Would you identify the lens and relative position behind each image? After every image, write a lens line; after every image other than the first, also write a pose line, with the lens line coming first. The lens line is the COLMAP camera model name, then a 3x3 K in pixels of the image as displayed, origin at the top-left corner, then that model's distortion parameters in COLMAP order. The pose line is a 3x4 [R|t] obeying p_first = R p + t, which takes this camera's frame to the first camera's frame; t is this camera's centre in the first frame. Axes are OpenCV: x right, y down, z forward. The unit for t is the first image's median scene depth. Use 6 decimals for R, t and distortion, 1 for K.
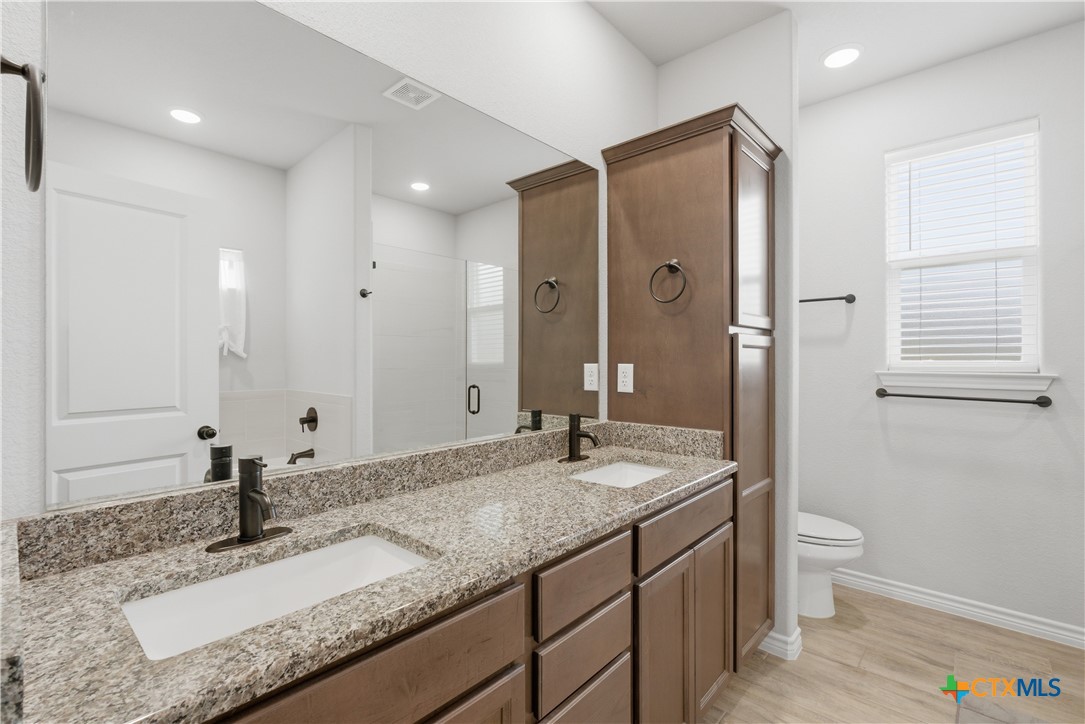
lens RADIAL K [[475.8, 0, 538.2], [0, 475.8, 377.5], [0, 0, 1]] dist [-0.043892, -0.000034]
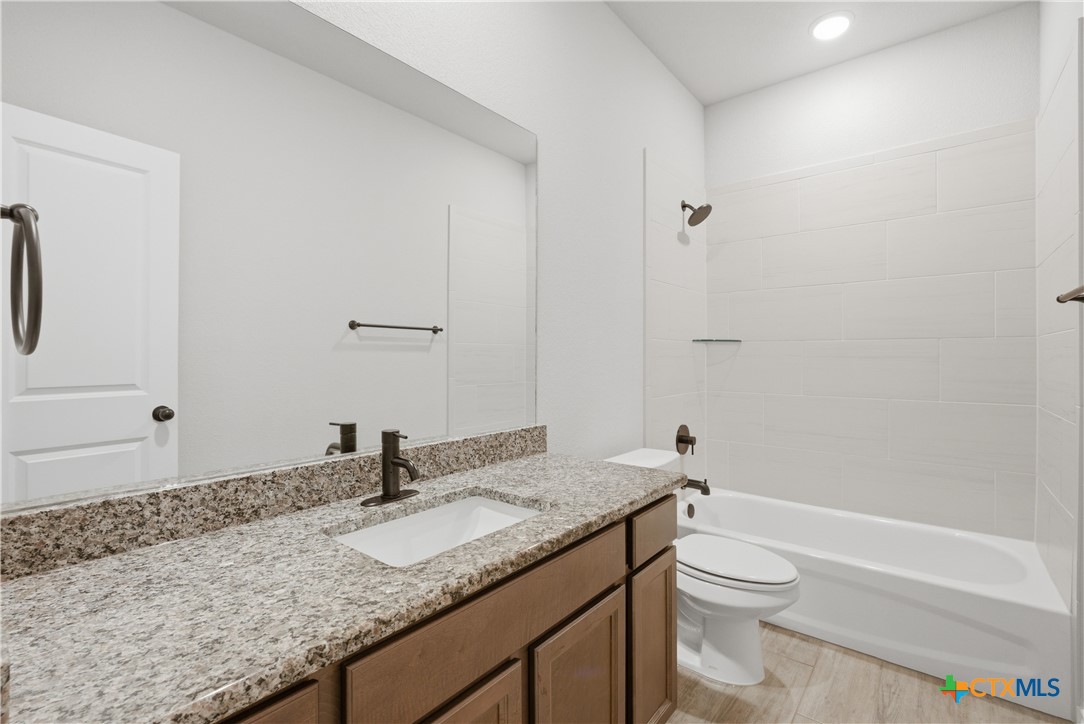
lens RADIAL K [[488.5, 0, 542.0], [0, 488.5, 362.0], [0, 0, 1]] dist [-0.003920, -0.000252]
pose [[0.998377, 0.008924, 0.056255, -0.289366], [-0.007726, 0.999740, -0.021464, 0.015951], [-0.056432, 0.020994, 0.998186, -0.295647]]
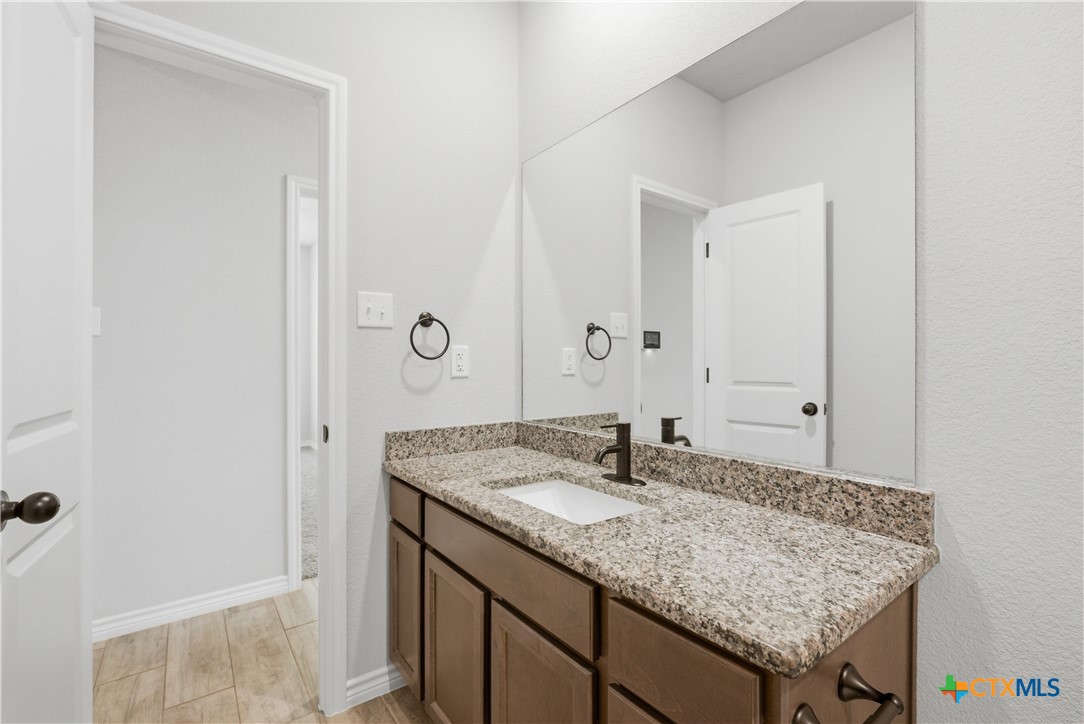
lens RADIAL K [[488.5, 0, 542.0], [0, 488.5, 362.0], [0, 0, 1]] dist [-0.003920, -0.000252]
pose [[-0.192073, 0.009092, -0.981339, 0.925326], [-0.027379, 0.999518, 0.014619, -0.032339], [0.980999, 0.029676, -0.191731, 1.050975]]
